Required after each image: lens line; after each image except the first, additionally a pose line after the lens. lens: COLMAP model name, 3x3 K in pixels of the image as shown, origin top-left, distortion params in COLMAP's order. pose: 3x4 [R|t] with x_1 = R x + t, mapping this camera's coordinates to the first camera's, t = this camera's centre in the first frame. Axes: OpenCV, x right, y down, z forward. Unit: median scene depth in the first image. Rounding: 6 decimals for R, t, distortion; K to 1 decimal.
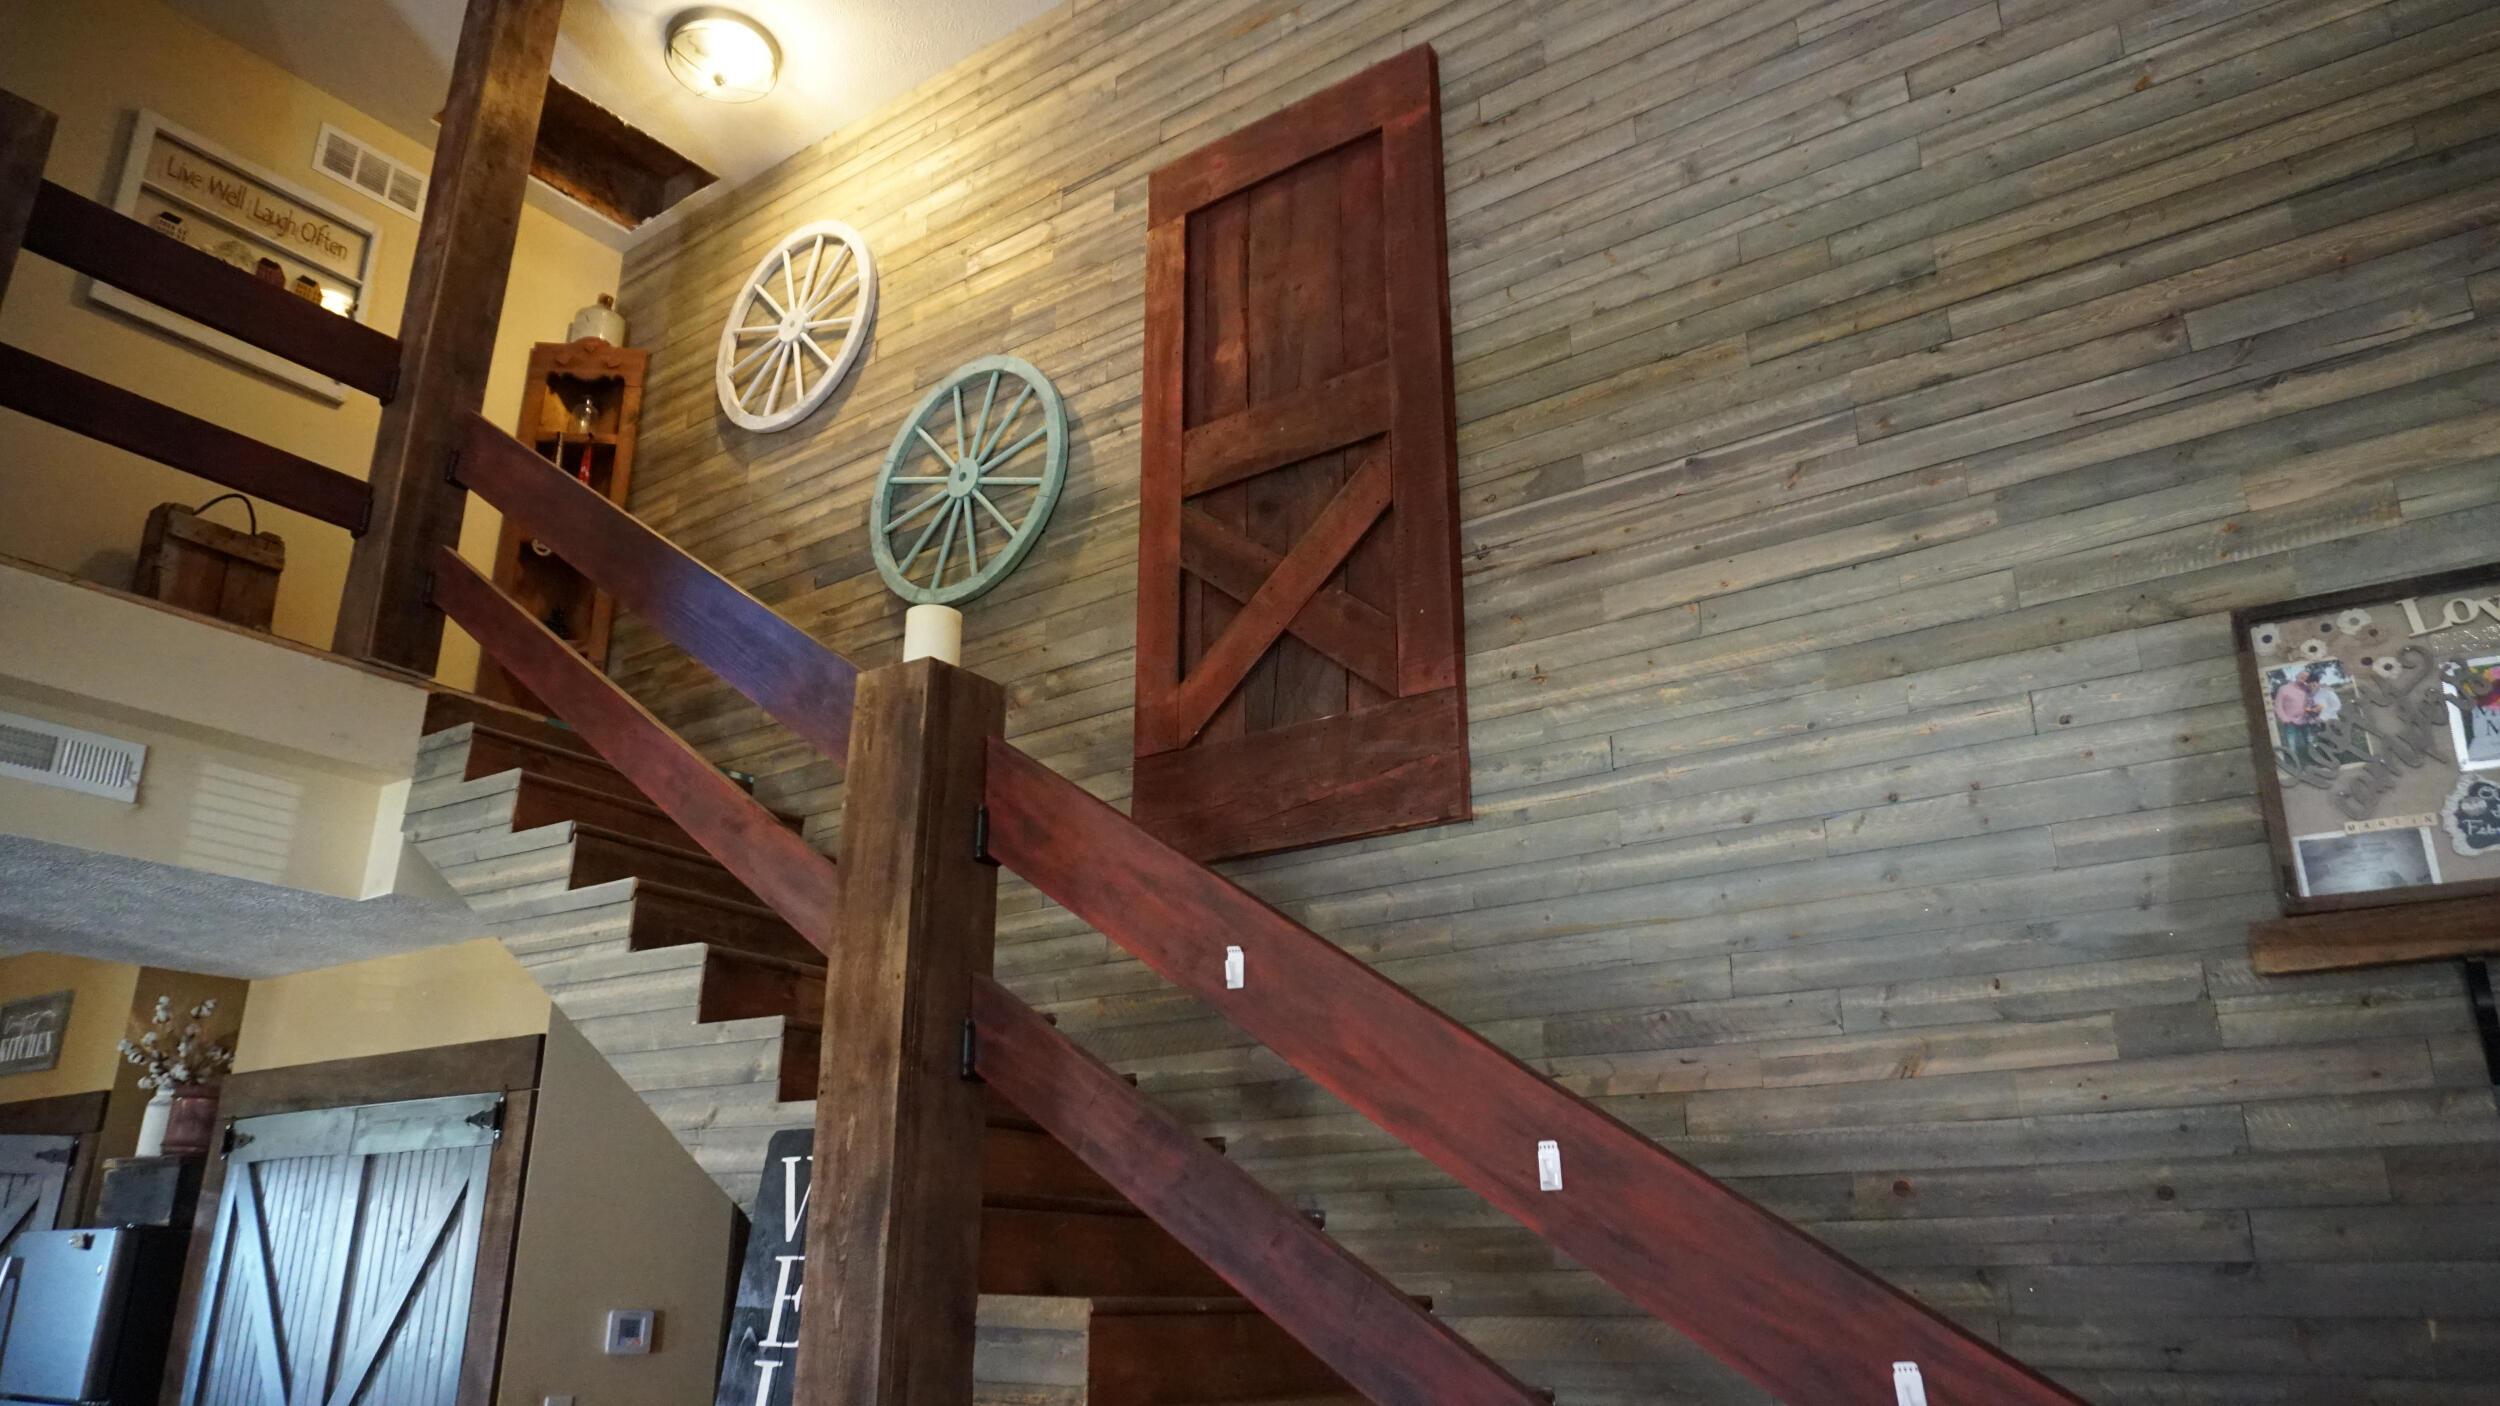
lens RADIAL K [[1658.6, 0, 1253.5], [0, 1658.6, 708.5], [0, 0, 1]] dist [-0.049944, 0.033816]
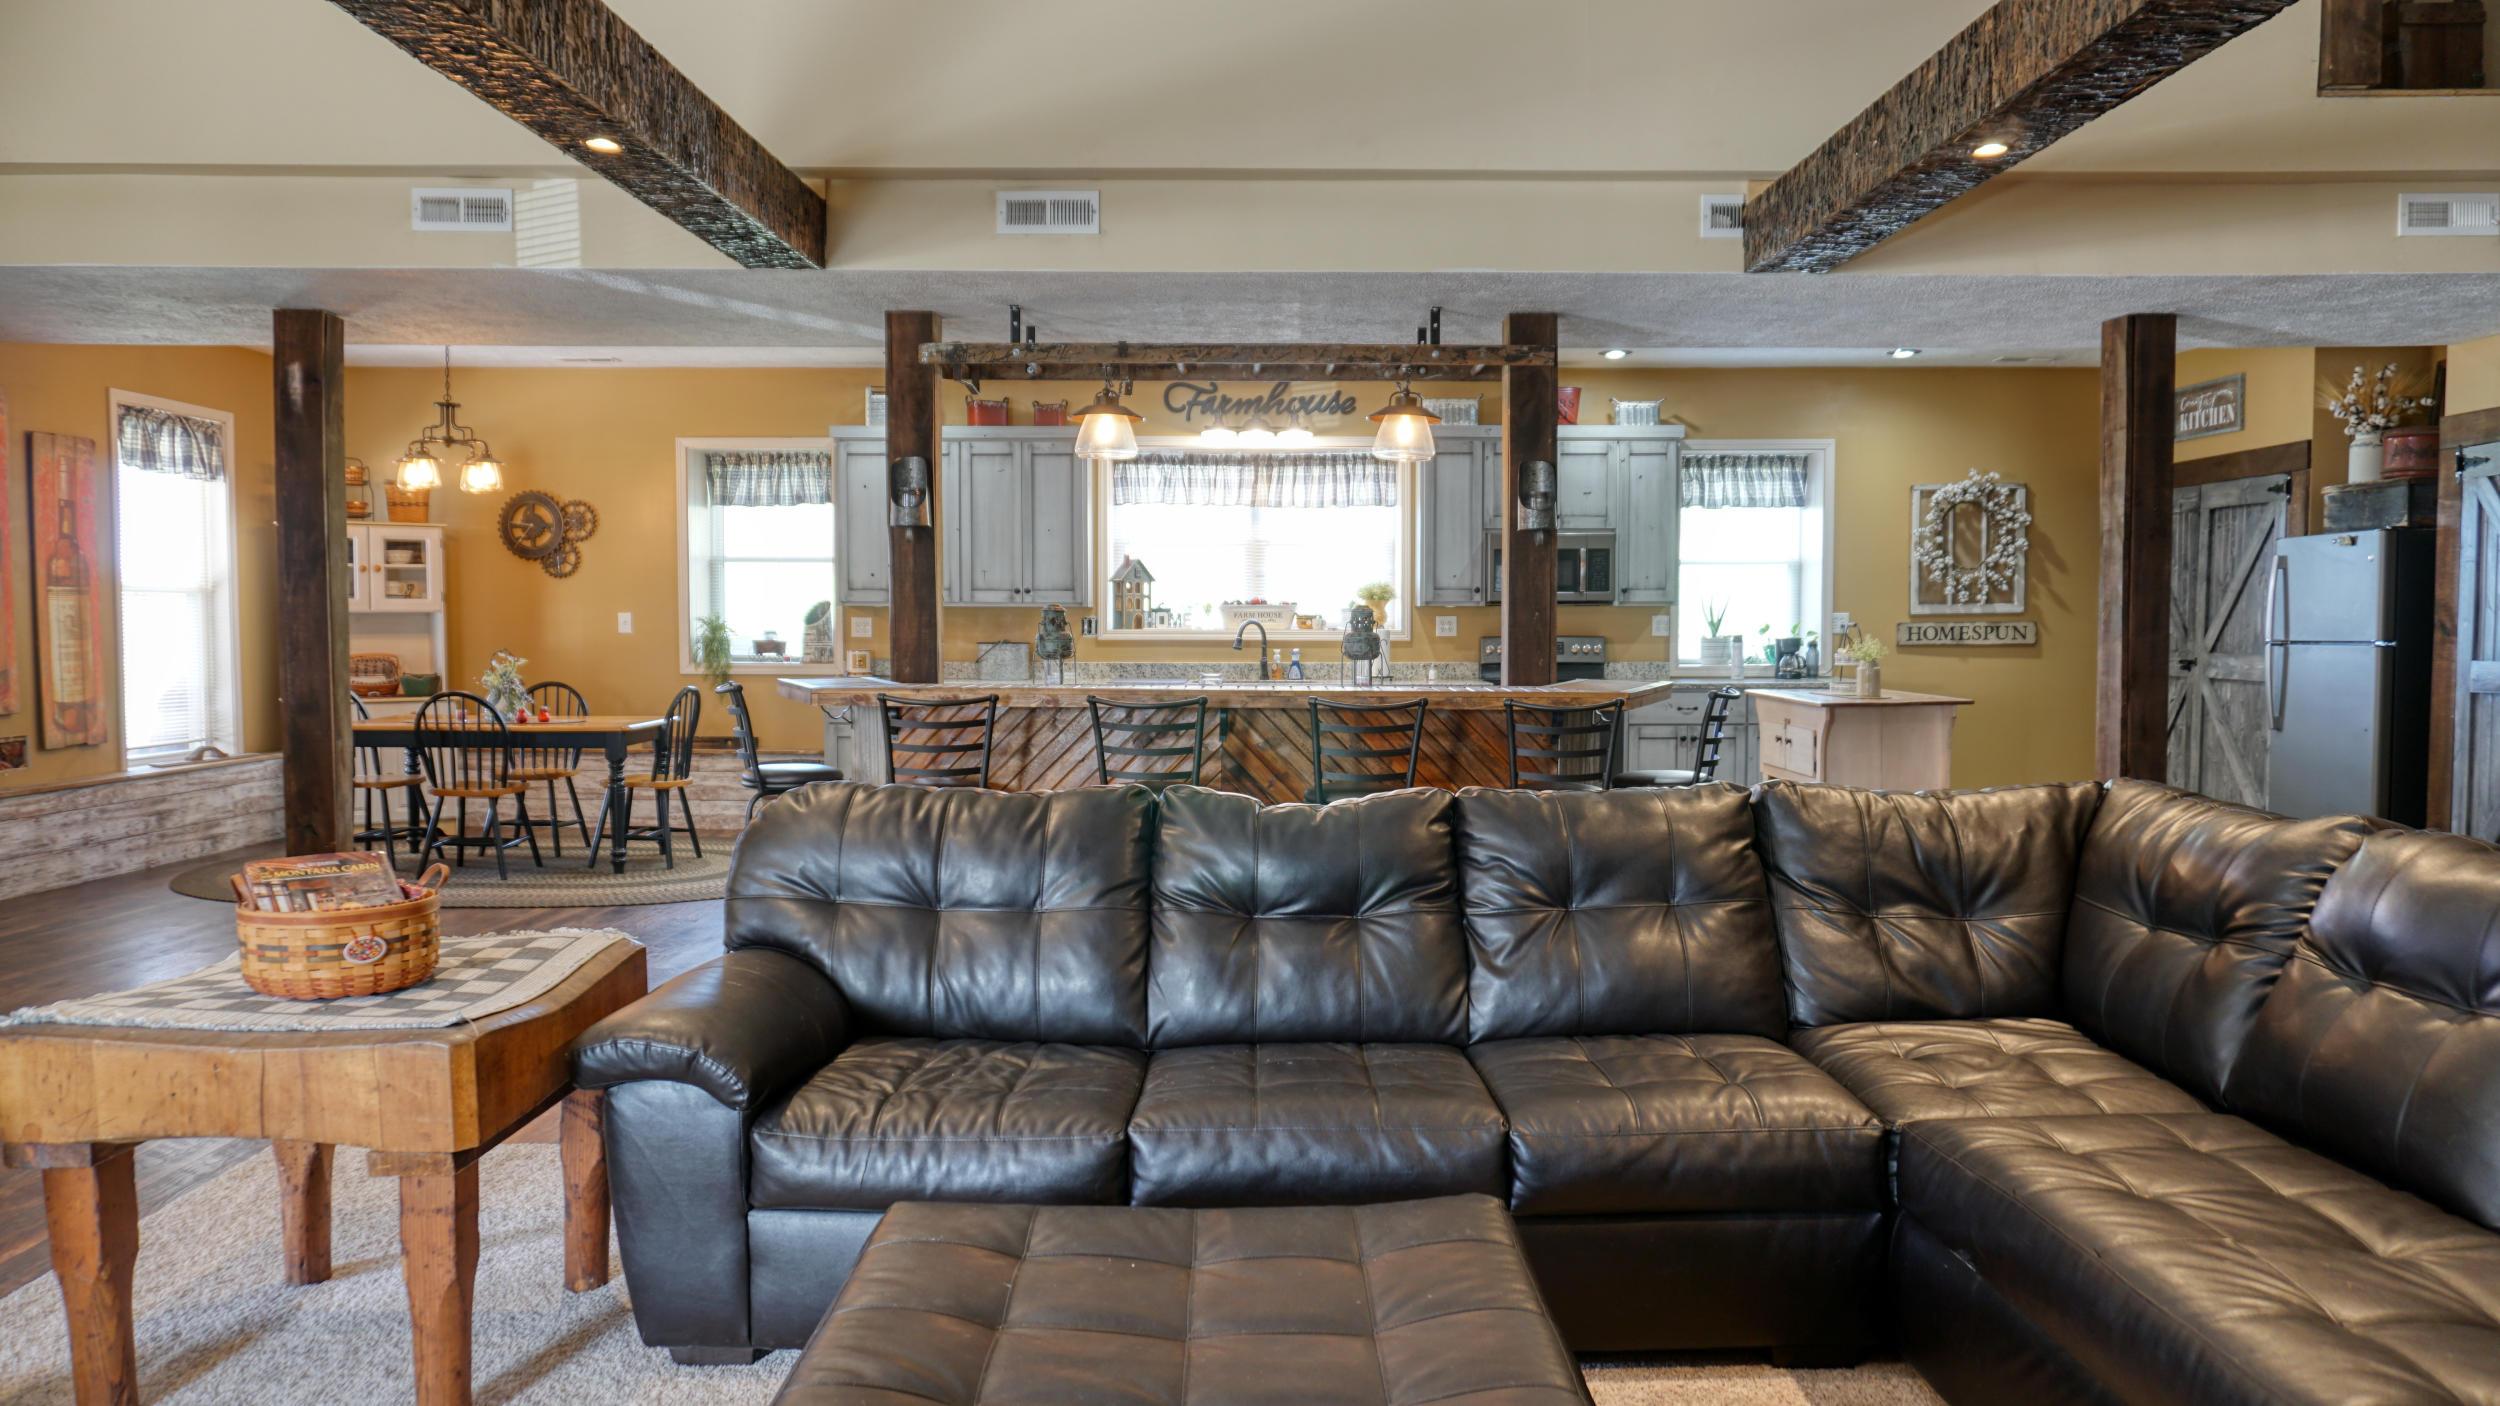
lens RADIAL K [[1658.6, 0, 1260.1], [0, 1658.6, 717.2], [0, 0, 1]] dist [-0.049944, 0.033816]
pose [[0.584557, 0.030345, -0.810785, -0.150661], [0.278816, 0.930930, 0.235862, -0.198043], [0.761942, -0.363934, 0.535721, -0.823706]]
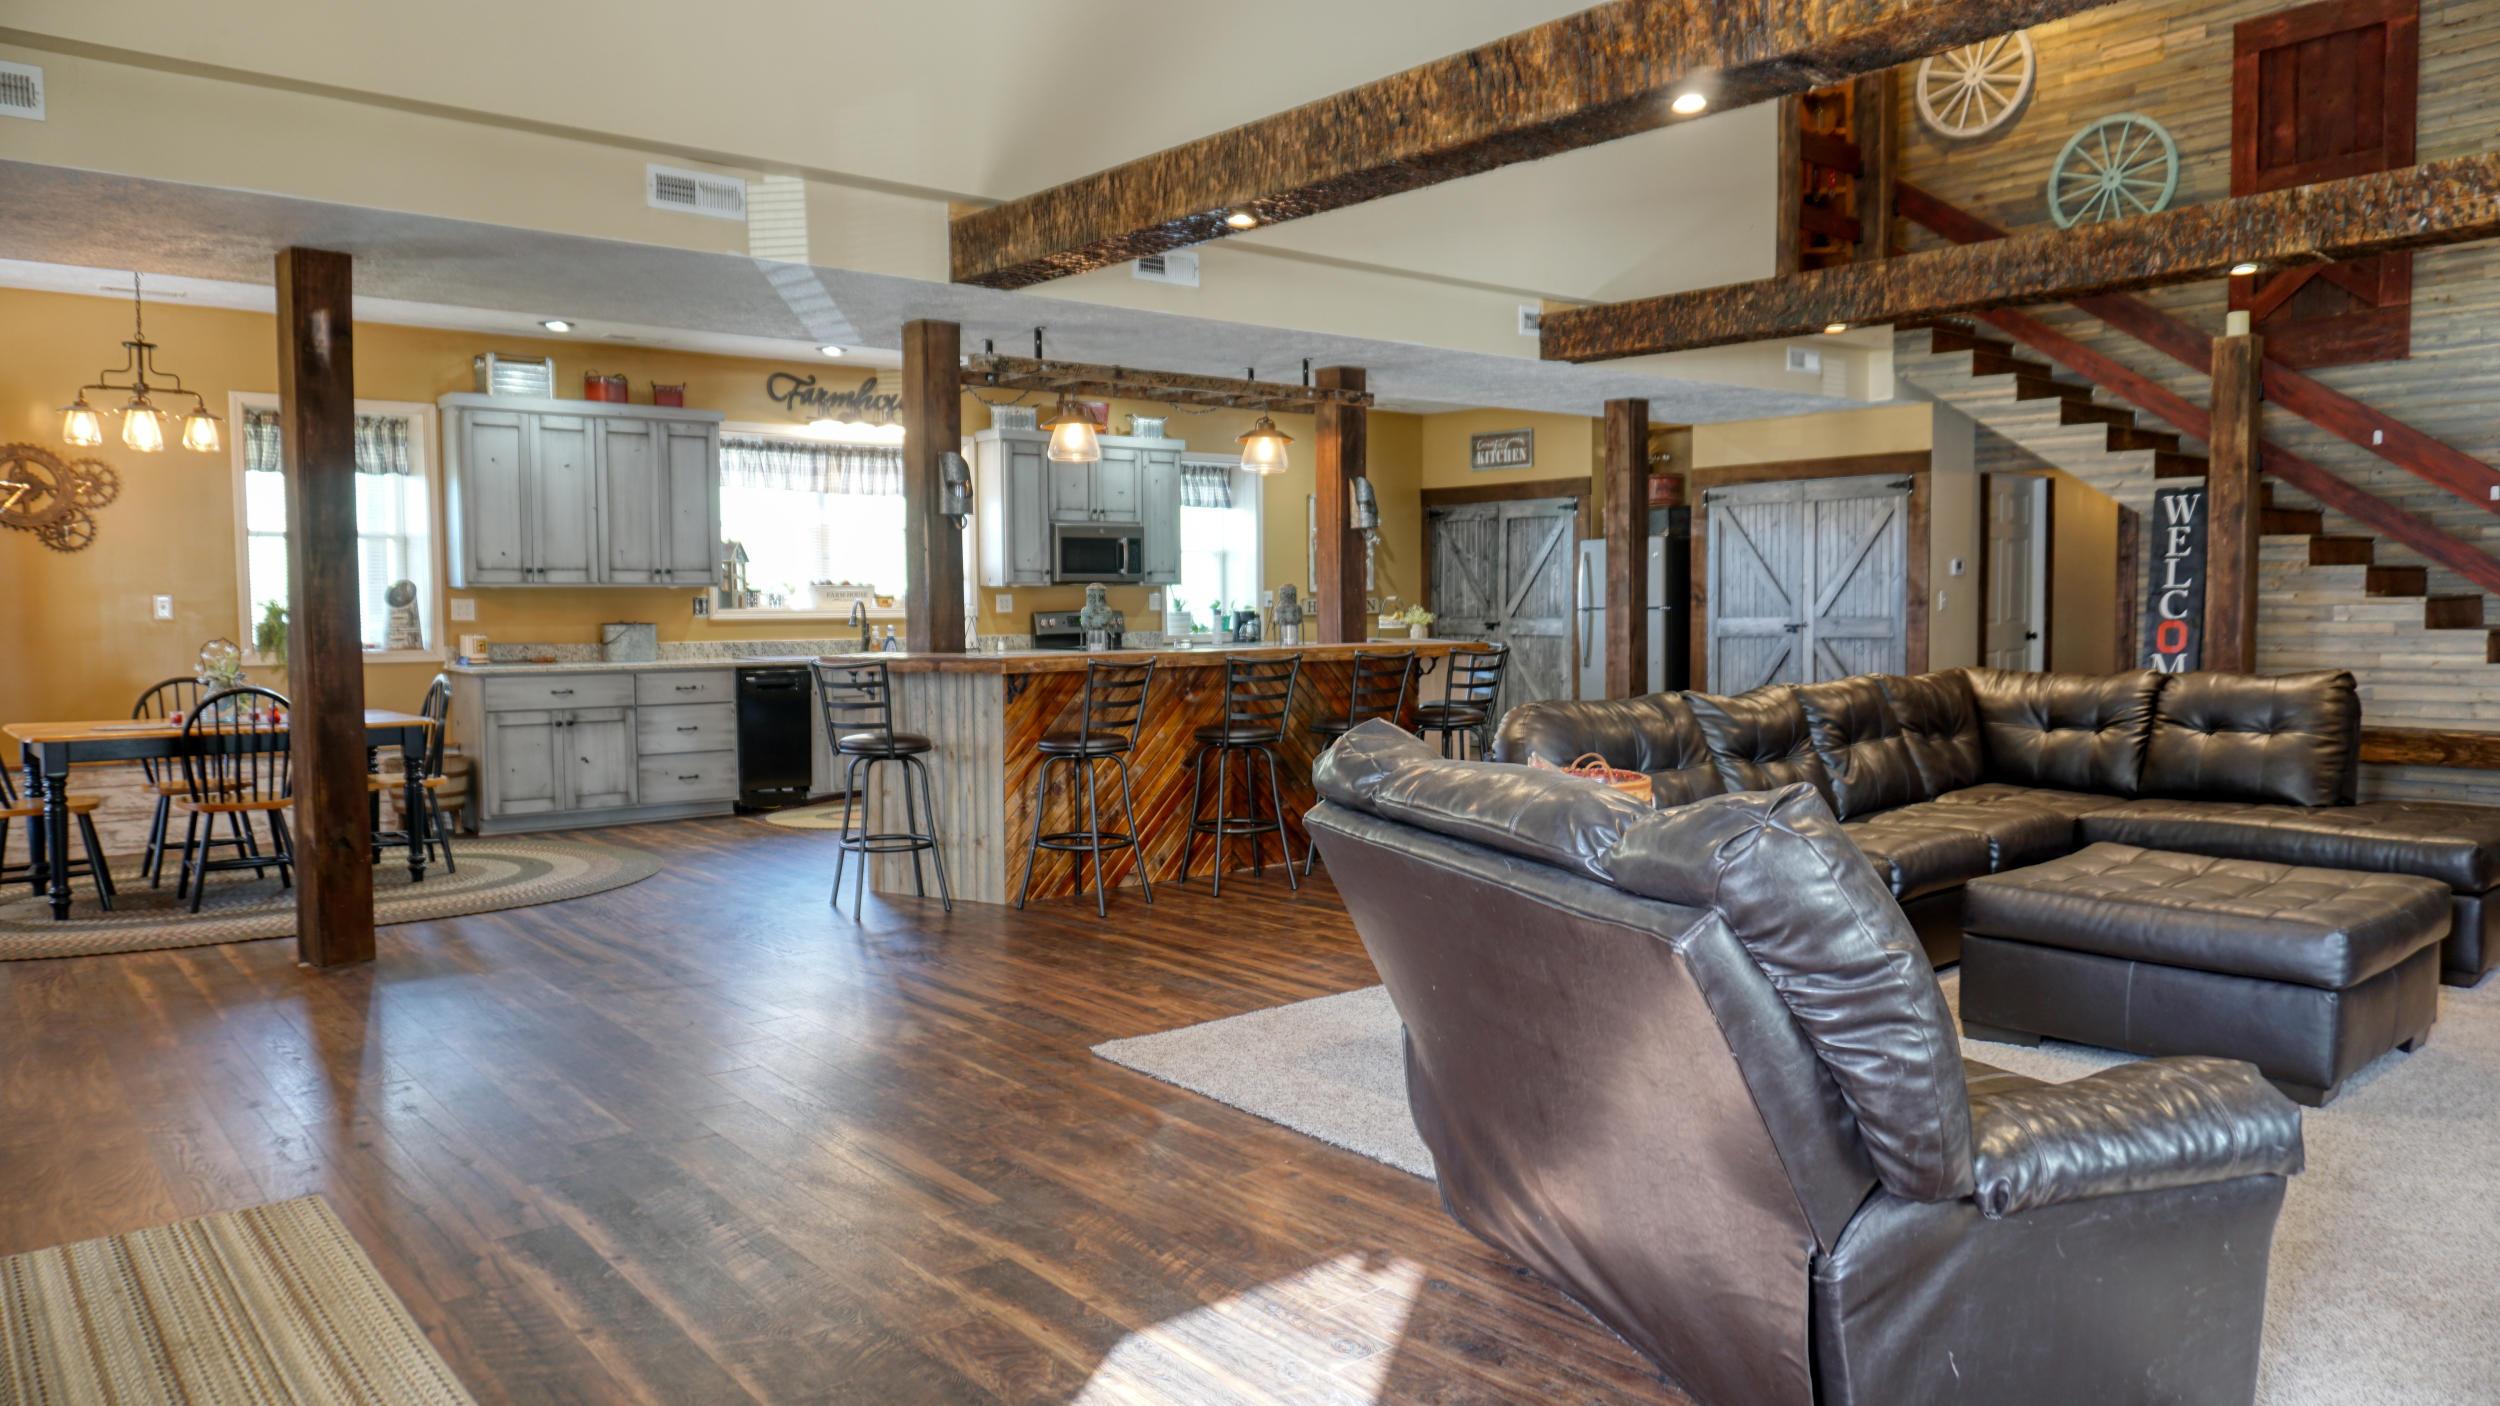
lens RADIAL K [[1658.6, 0, 1250.6], [0, 1658.6, 729.1], [0, 0, 1]] dist [-0.049944, 0.033816]
pose [[0.967553, -0.001888, -0.252663, -0.956627], [0.104200, 0.913962, 0.392194, -0.579204], [0.230183, -0.405796, 0.884503, -1.855700]]
